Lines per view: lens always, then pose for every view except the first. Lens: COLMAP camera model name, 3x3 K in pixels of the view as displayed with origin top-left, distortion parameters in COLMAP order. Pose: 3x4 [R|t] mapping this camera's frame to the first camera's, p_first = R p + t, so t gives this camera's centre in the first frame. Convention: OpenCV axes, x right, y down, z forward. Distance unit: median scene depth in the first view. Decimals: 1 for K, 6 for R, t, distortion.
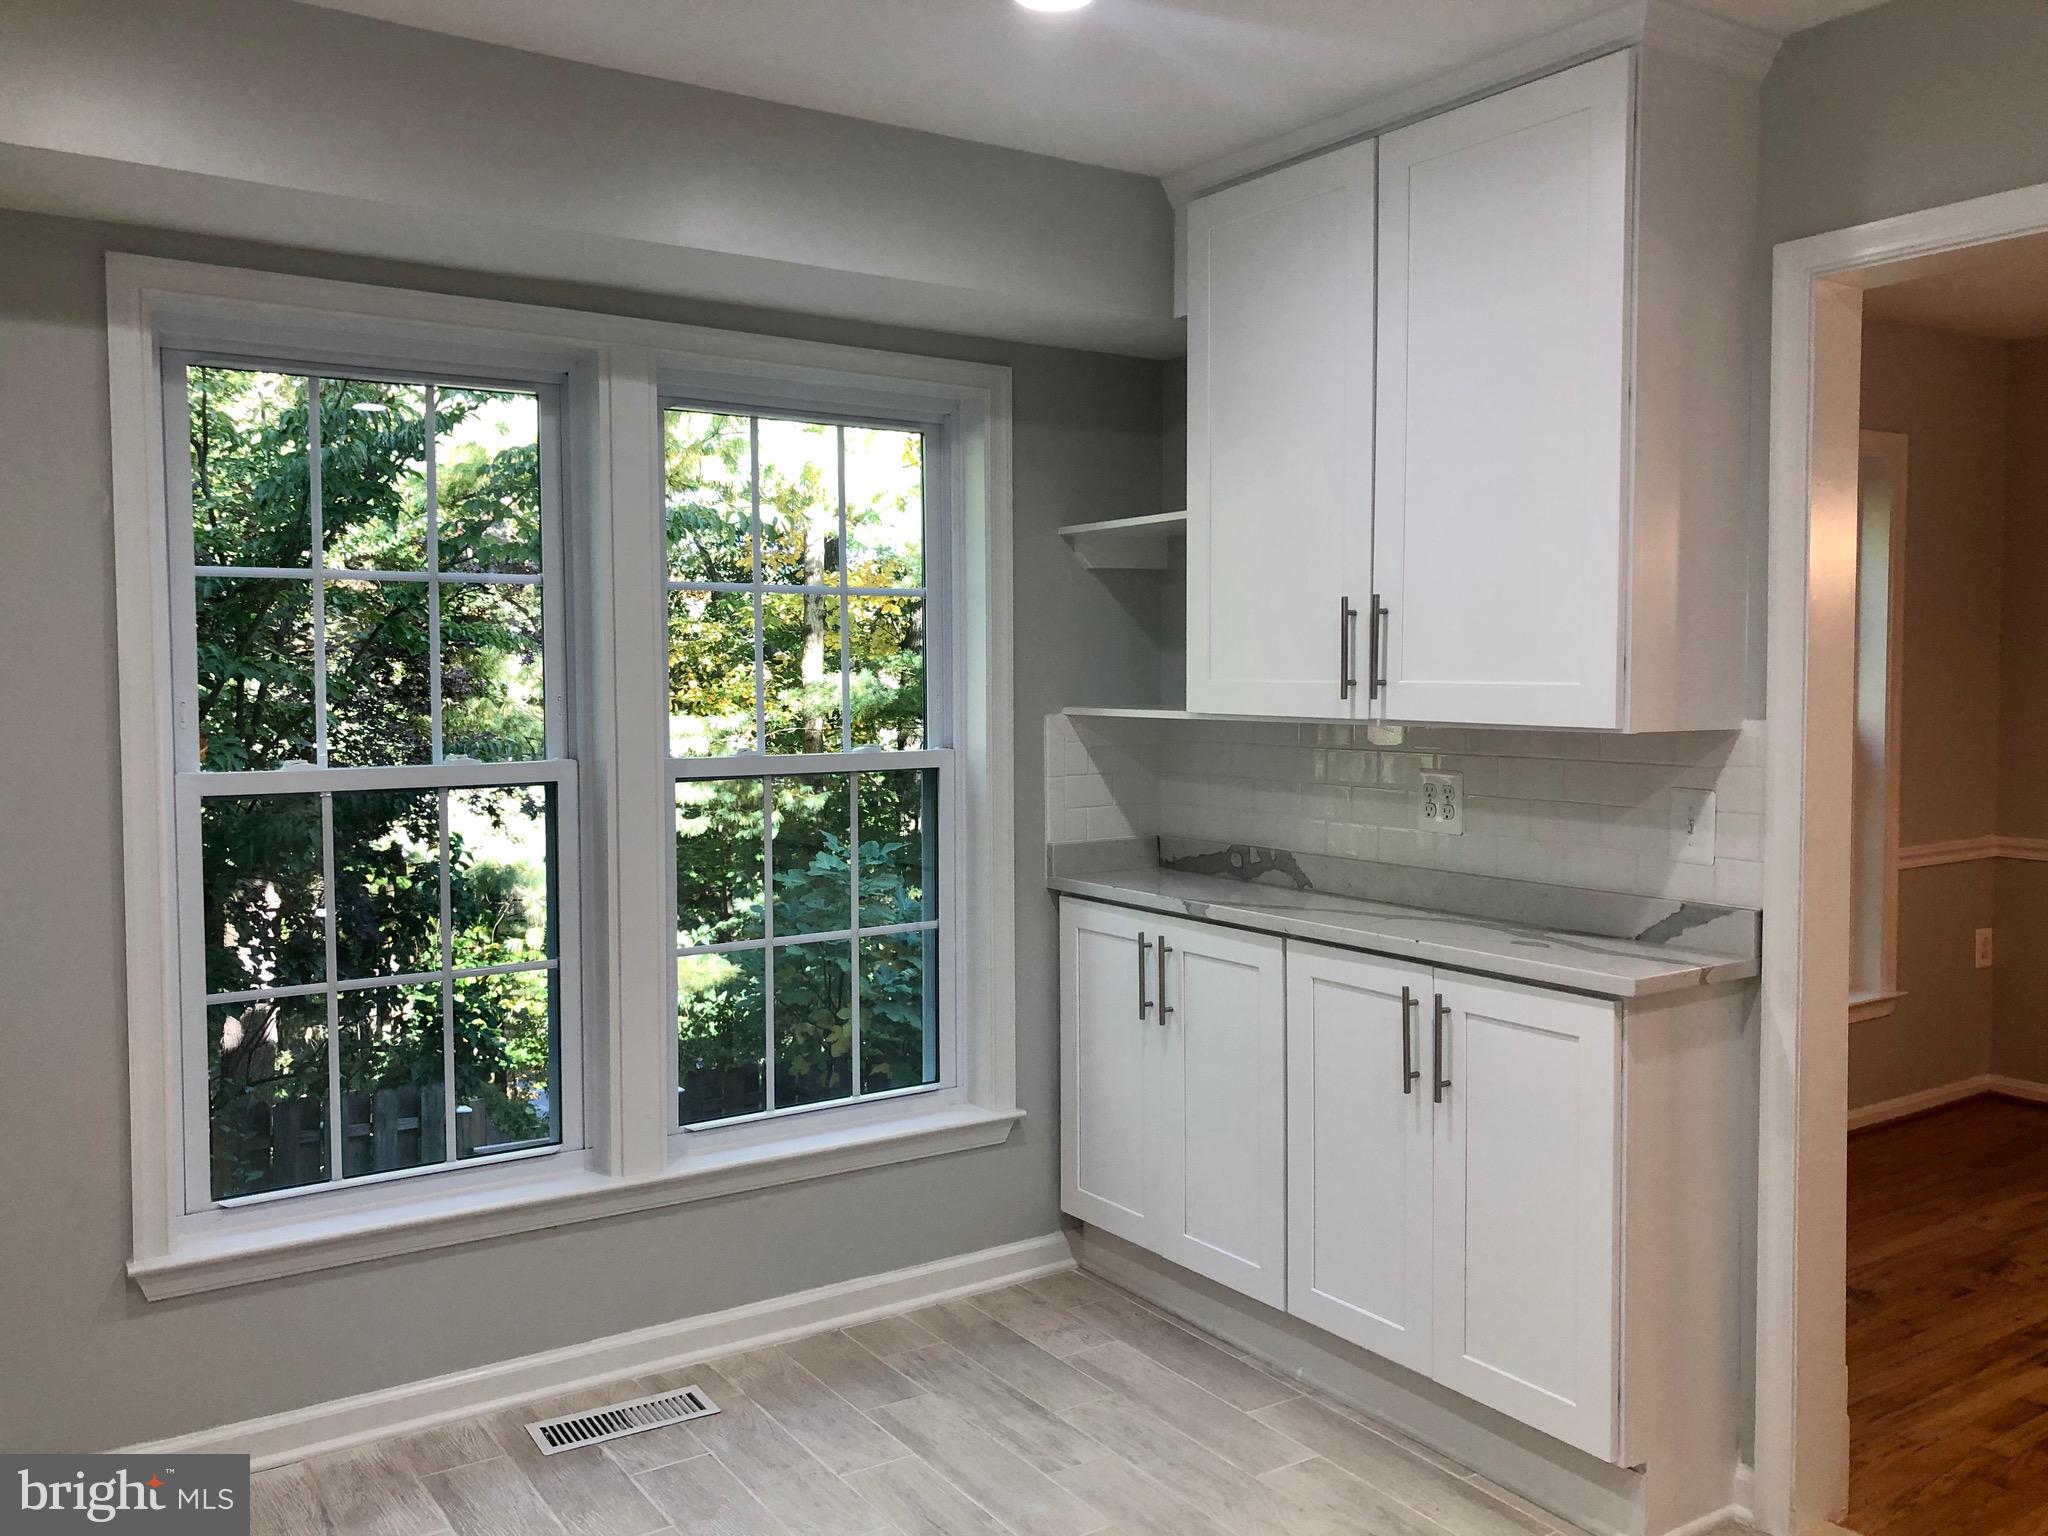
lens RADIAL K [[1680.1, 0, 1025.8], [0, 1680.1, 752.1], [0, 0, 1]] dist [0.029870, -0.031489]
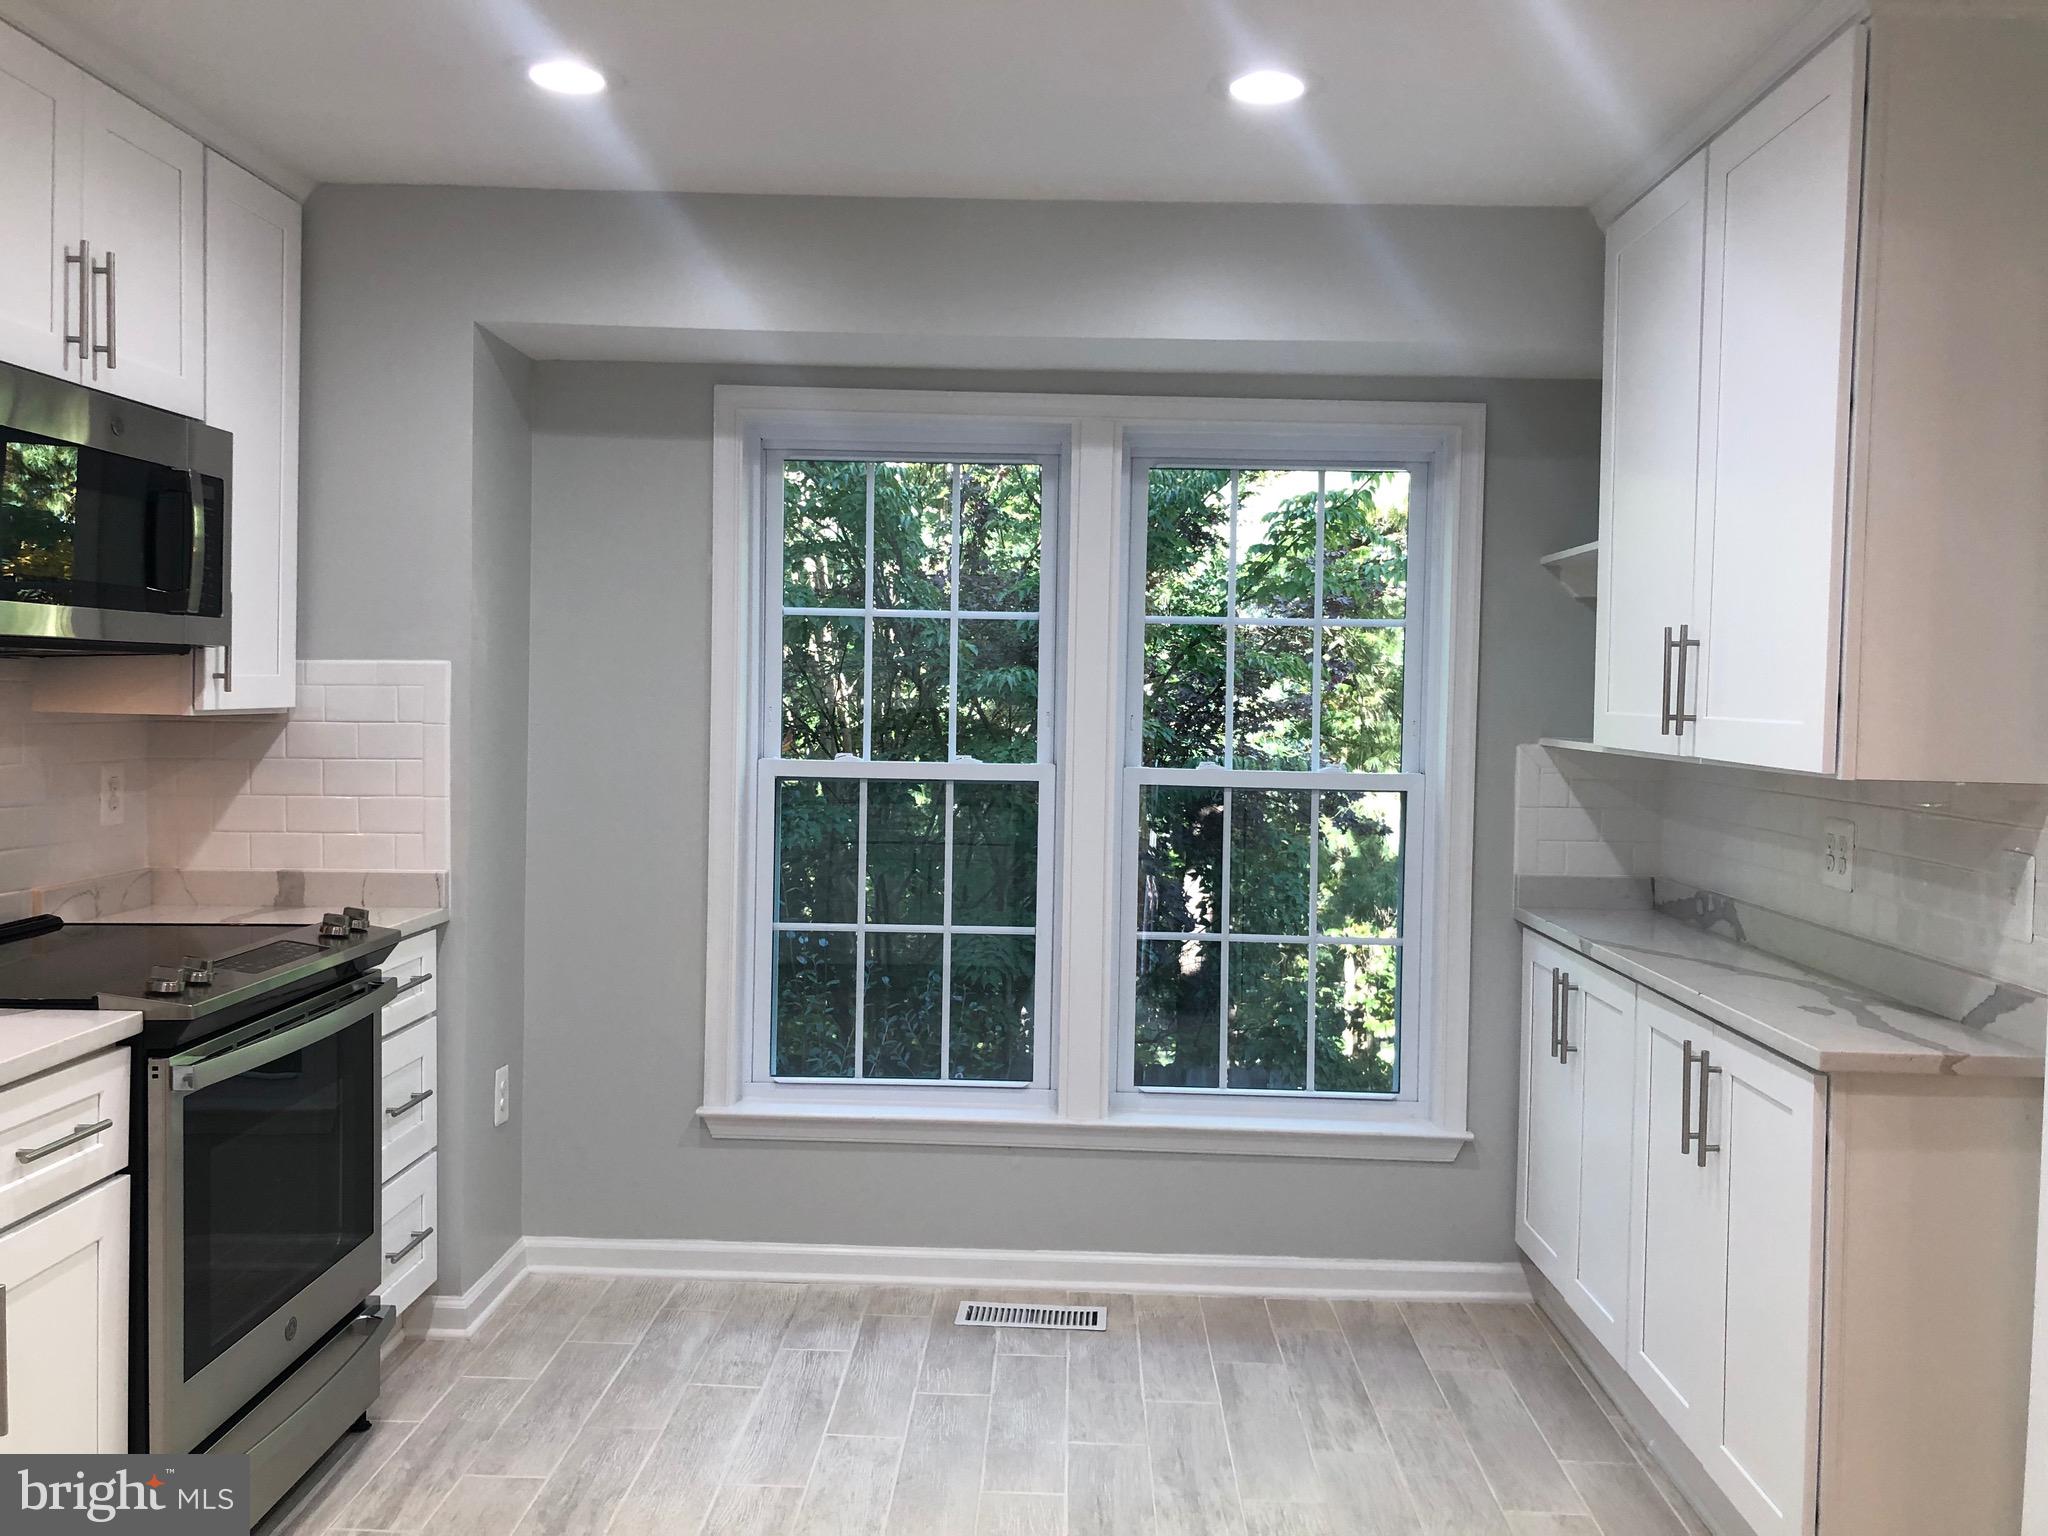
lens RADIAL K [[1680.1, 0, 1032.6], [0, 1680.1, 753.5], [0, 0, 1]] dist [0.029870, -0.031489]
pose [[0.817925, 0.041387, -0.573834, 0.416855], [-0.050732, 0.998712, -0.000281, -0.002278], [0.573083, 0.029342, 0.818972, 0.010030]]
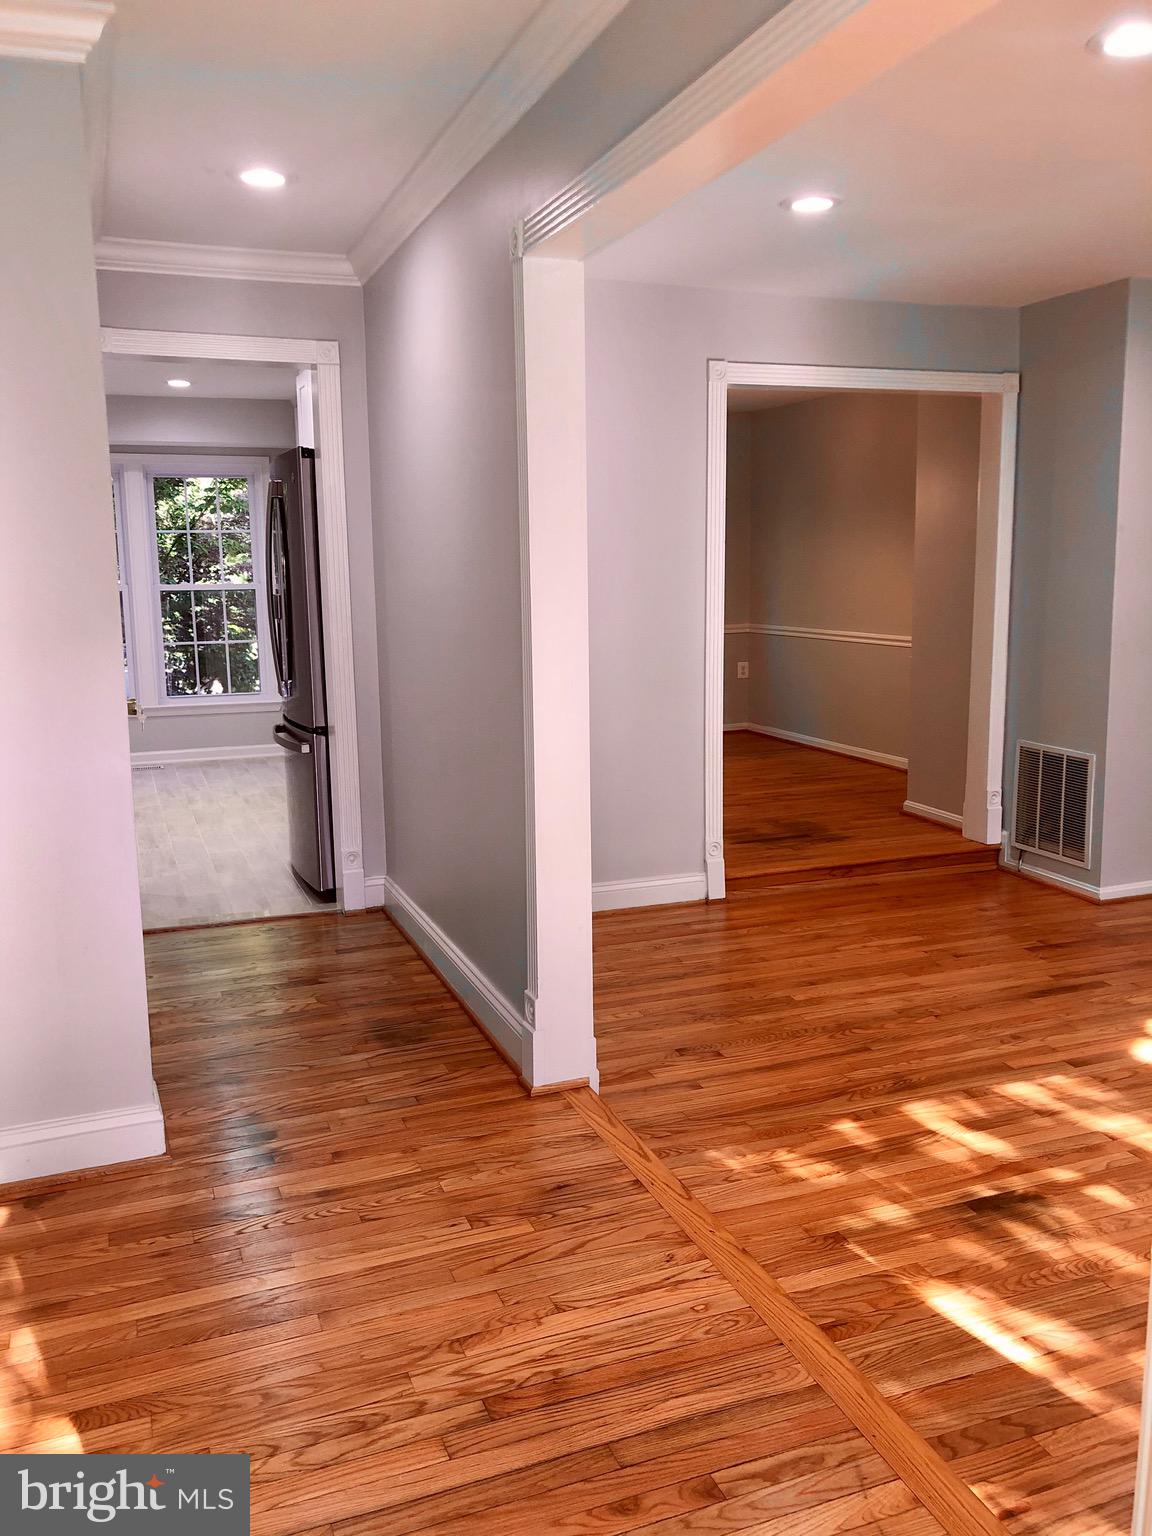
lens RADIAL K [[1260.1, 0, 579.4], [0, 1260.1, 765.8], [0, 0, 1]] dist [0.029870, -0.031489]
pose [[0.973855, 0.033460, -0.224694, 1.200377], [-0.006378, 0.992730, 0.120189, 0.049004], [0.227082, -0.115614, 0.966989, -1.275725]]
